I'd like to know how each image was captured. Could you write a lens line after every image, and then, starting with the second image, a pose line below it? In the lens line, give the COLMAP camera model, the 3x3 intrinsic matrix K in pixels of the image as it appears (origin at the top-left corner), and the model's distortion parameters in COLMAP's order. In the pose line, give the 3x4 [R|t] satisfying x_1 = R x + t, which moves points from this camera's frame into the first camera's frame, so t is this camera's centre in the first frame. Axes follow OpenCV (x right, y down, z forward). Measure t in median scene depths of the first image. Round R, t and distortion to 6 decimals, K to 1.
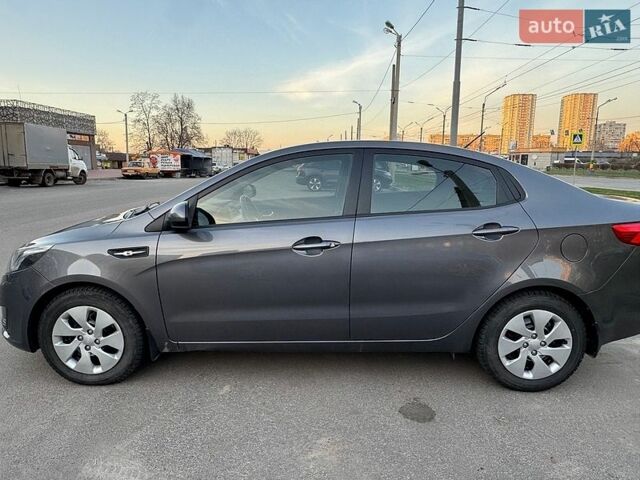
lens RADIAL K [[431.2, 0, 320.0], [0, 431.2, 240.0], [0, 0, 1]] dist [0.003059, 0.000408]
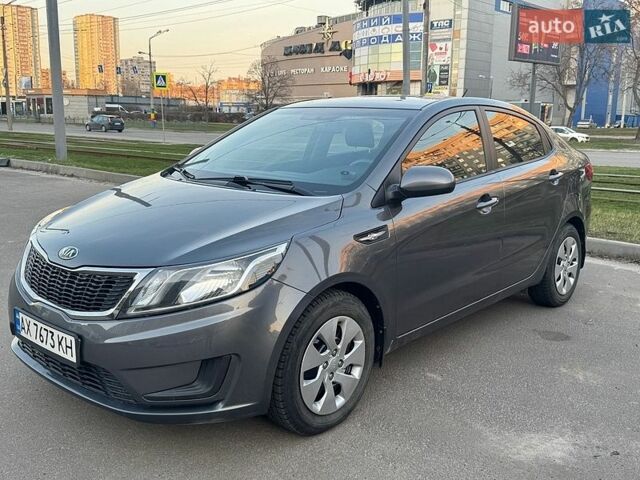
lens RADIAL K [[651.3, 0, 320.0], [0, 651.3, 240.0], [0, 0, 1]] dist [0.024319, -0.003030]
pose [[0.648204, -0.139068, 0.748660, -1.346854], [0.124120, 0.989329, 0.076308, -0.062656], [-0.751282, 0.043461, 0.658548, 0.283296]]
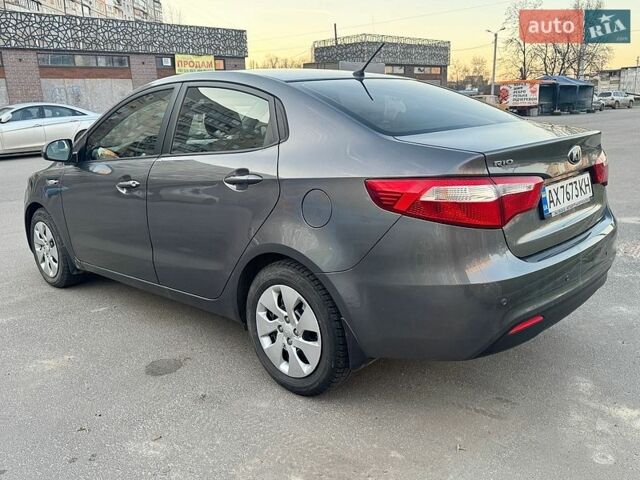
lens RADIAL K [[576.4, 0, 320.0], [0, 576.4, 240.0], [0, 0, 1]] dist [0.021086, -0.004247]
pose [[0.735998, 0.120734, -0.666131, 1.190605], [-0.075643, 0.992473, 0.096305, -0.021232], [0.672744, -0.020492, 0.739591, 0.279600]]
